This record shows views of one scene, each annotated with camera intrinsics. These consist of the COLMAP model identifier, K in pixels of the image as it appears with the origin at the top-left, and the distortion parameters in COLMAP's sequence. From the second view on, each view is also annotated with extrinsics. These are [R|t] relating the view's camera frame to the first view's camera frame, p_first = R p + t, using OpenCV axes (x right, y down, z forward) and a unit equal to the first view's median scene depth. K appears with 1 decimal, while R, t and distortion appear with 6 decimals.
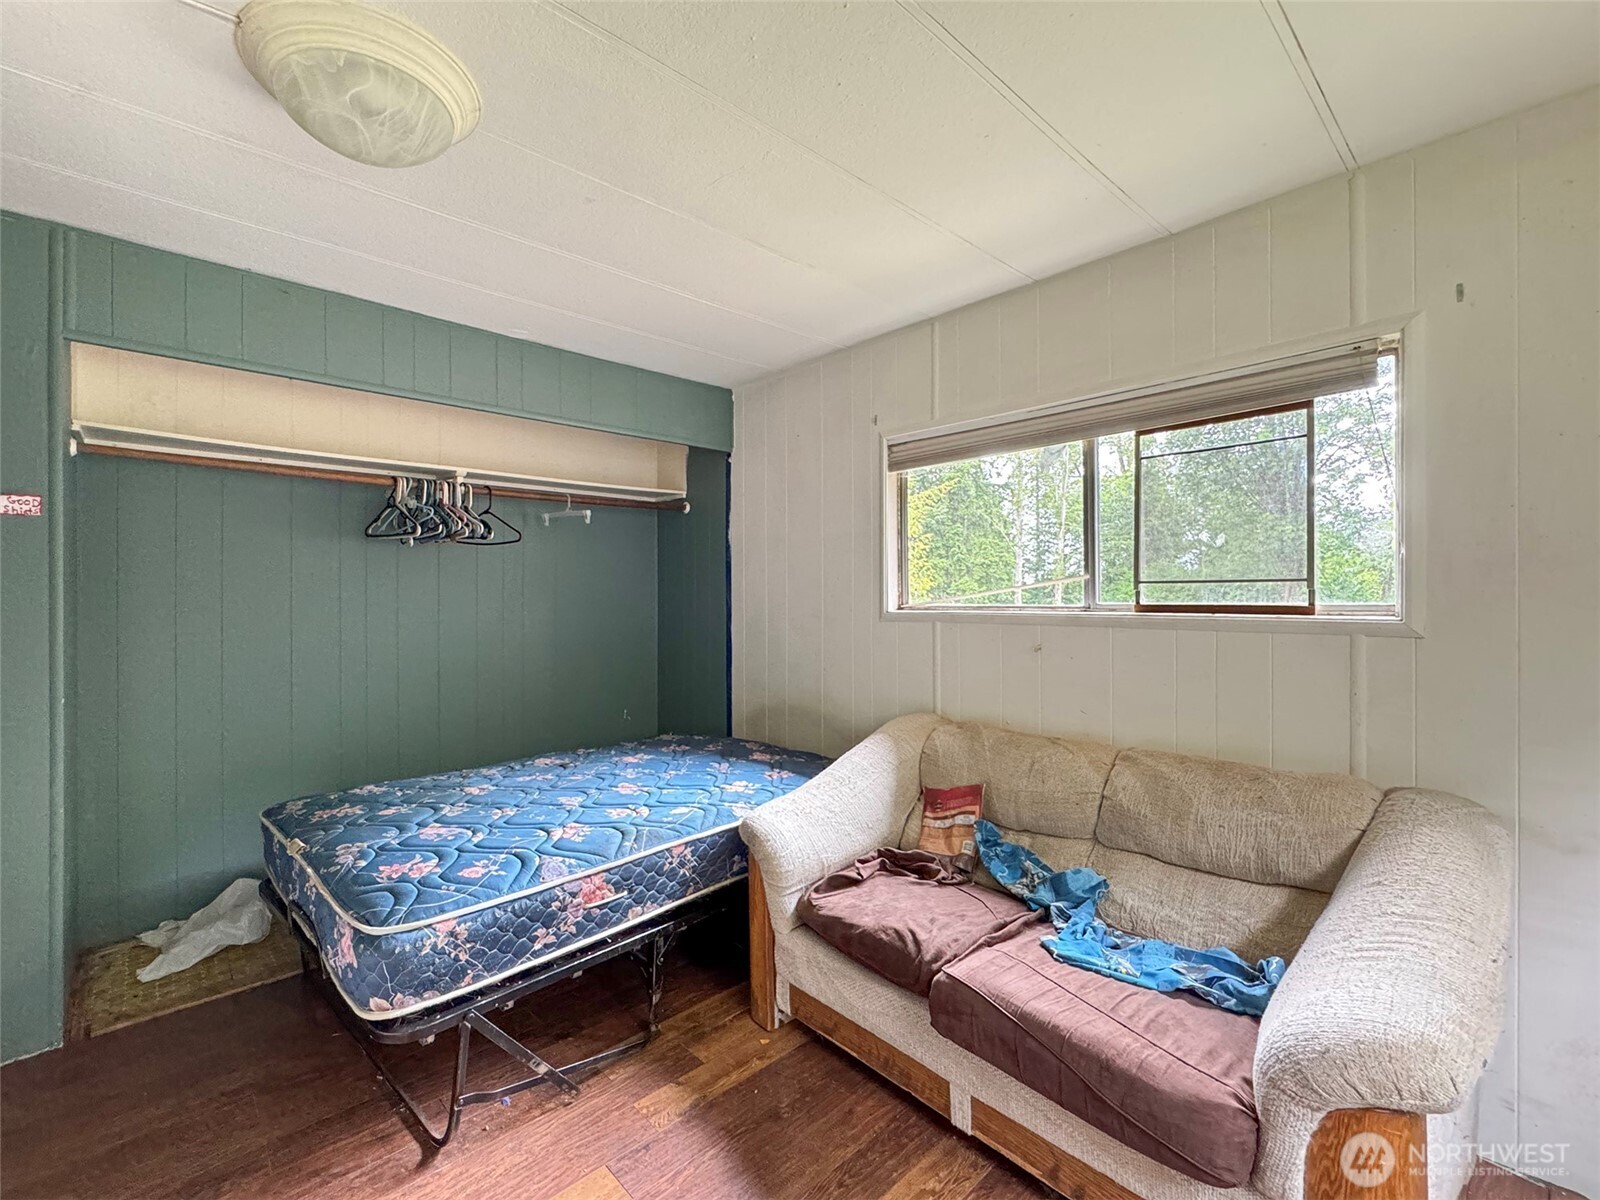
lens RADIAL K [[743.8, 0, 800.0], [0, 743.8, 600.0], [0, 0, 1]] dist [-0.014612, 0.000080]
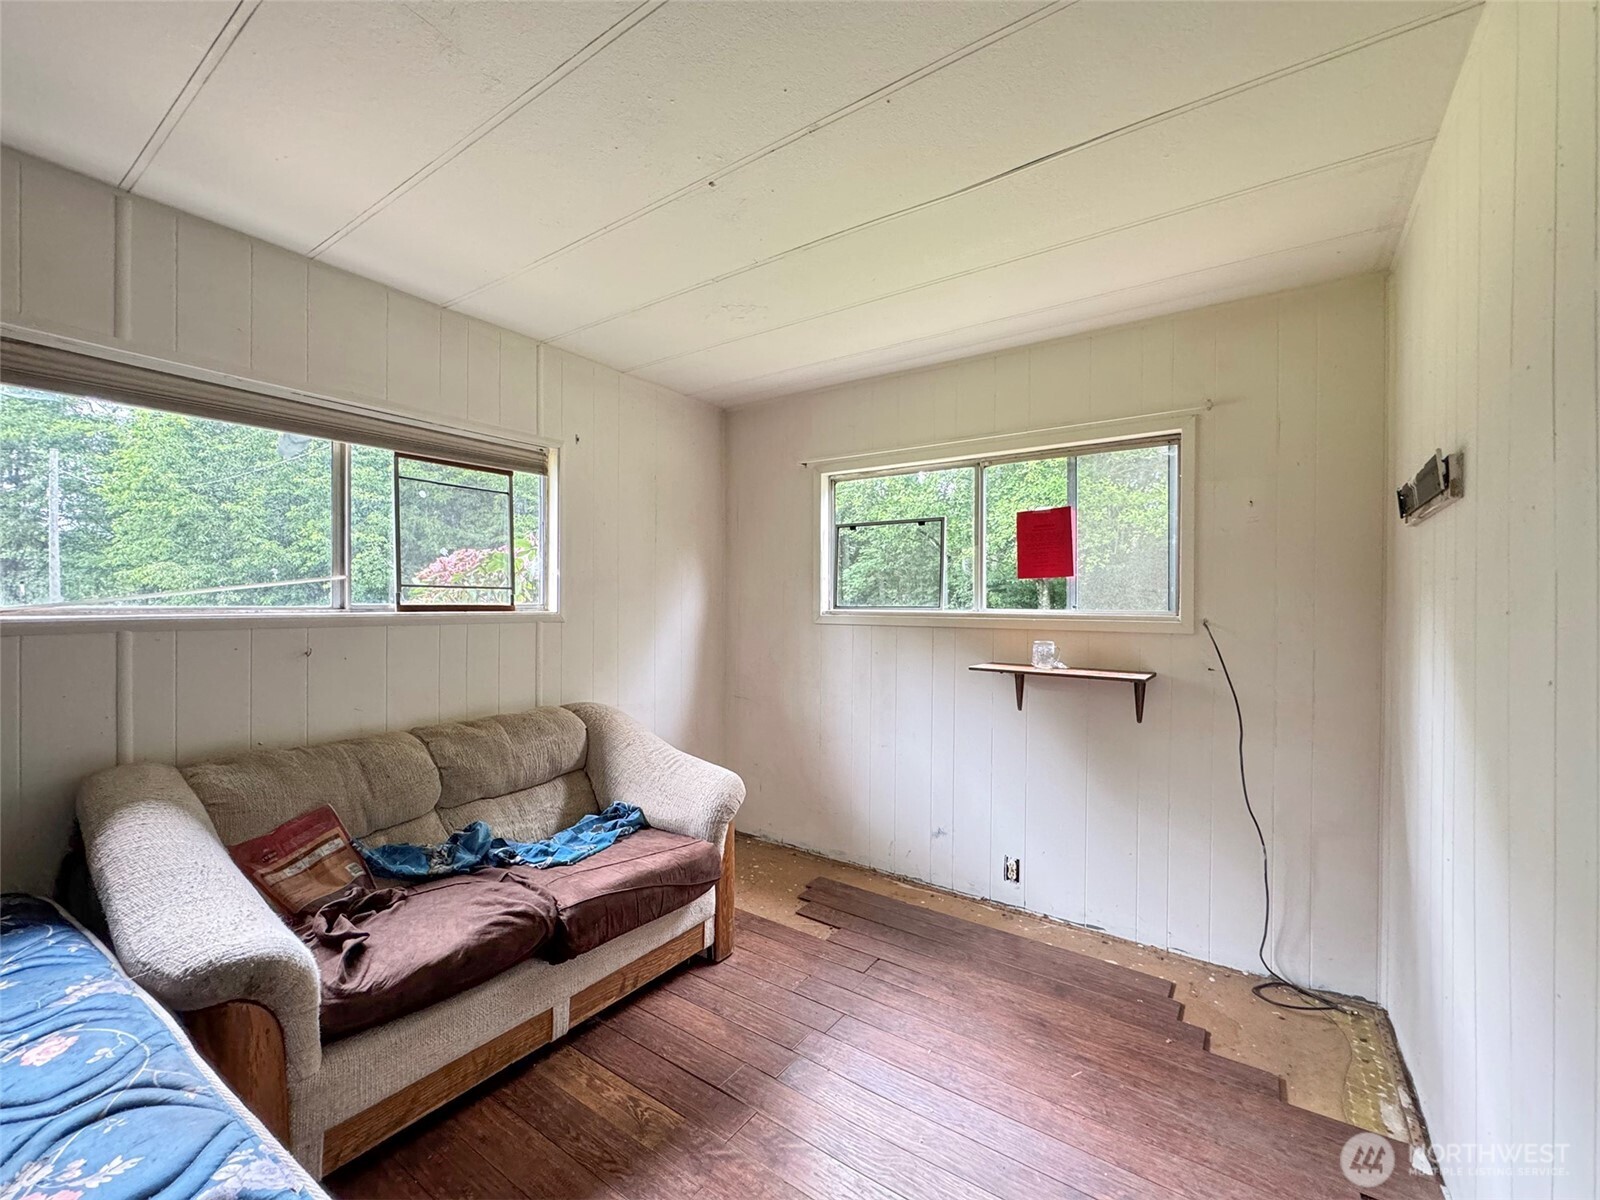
lens RADIAL K [[665.8, 0, 800.0], [0, 665.8, 600.0], [0, 0, 1]] dist [0.002121, 0.000161]
pose [[-0.244110, 0.001911, 0.969746, -0.809661], [-0.000862, 0.999997, -0.002187, 0.000197], [-0.969747, -0.001370, -0.244107, 0.760641]]
